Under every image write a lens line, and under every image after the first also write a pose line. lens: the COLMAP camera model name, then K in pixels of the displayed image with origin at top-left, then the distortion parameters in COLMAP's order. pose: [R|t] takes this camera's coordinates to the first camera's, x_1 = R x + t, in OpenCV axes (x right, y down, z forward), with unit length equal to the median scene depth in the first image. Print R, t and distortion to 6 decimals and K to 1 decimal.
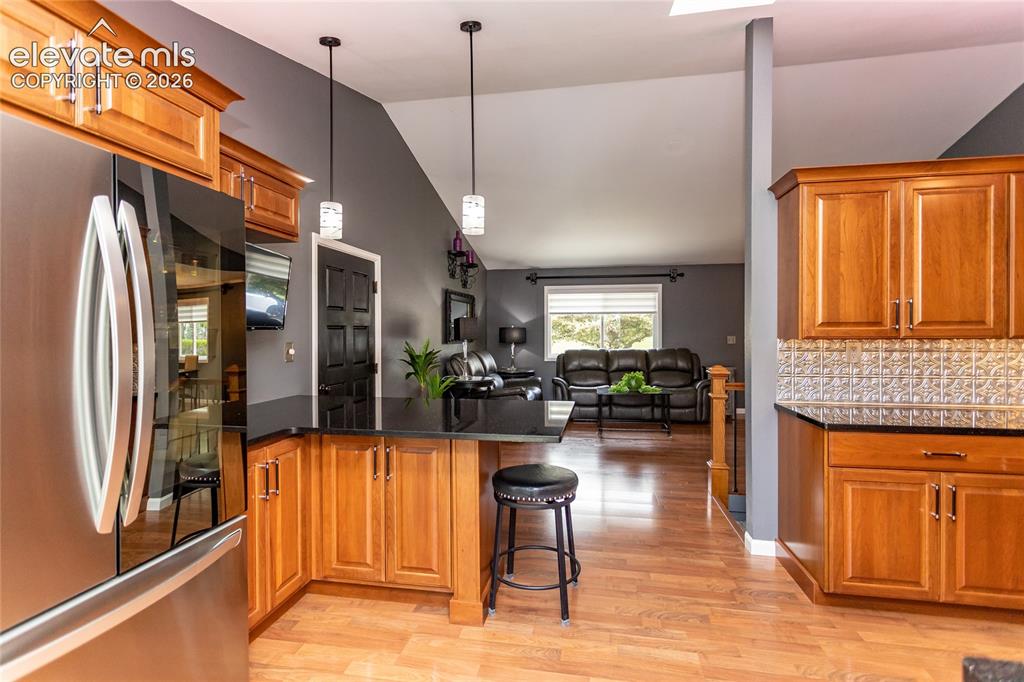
lens RADIAL K [[505.8, 0, 496.6], [0, 505.8, 334.3], [0, 0, 1]] dist [-0.000798, -0.000110]
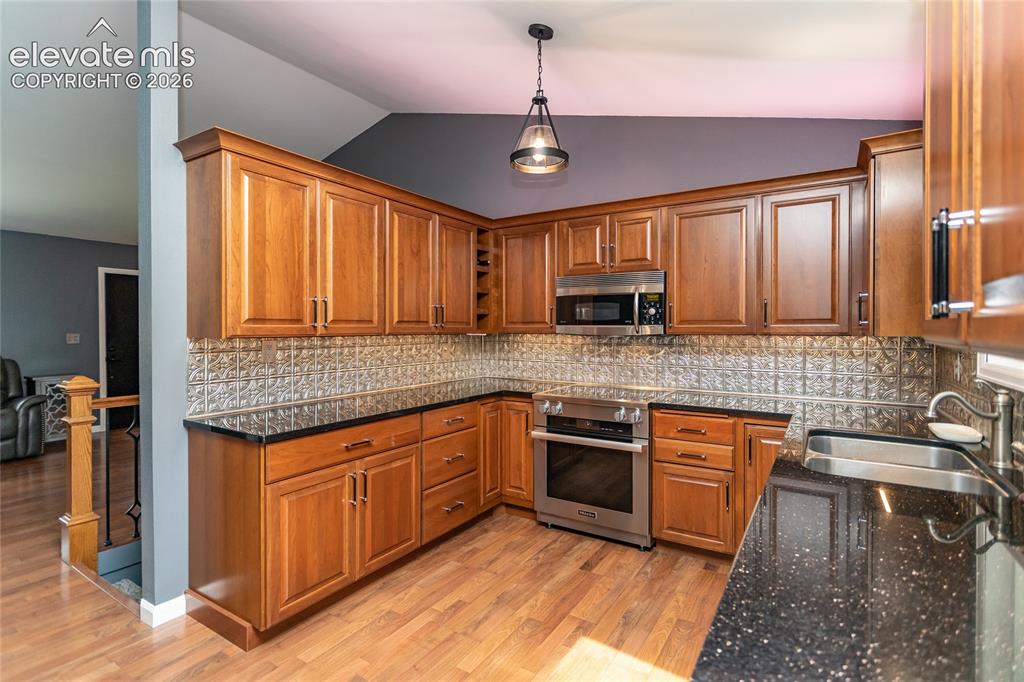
lens RADIAL K [[496.4, 0, 515.3], [0, 496.4, 333.4], [0, 0, 1]] dist [0.001615, 0.000692]
pose [[0.358126, -0.005789, 0.933655, 0.014713], [0.000111, 0.999981, 0.006157, -0.003206], [-0.933673, -0.002101, 0.358120, 0.271200]]
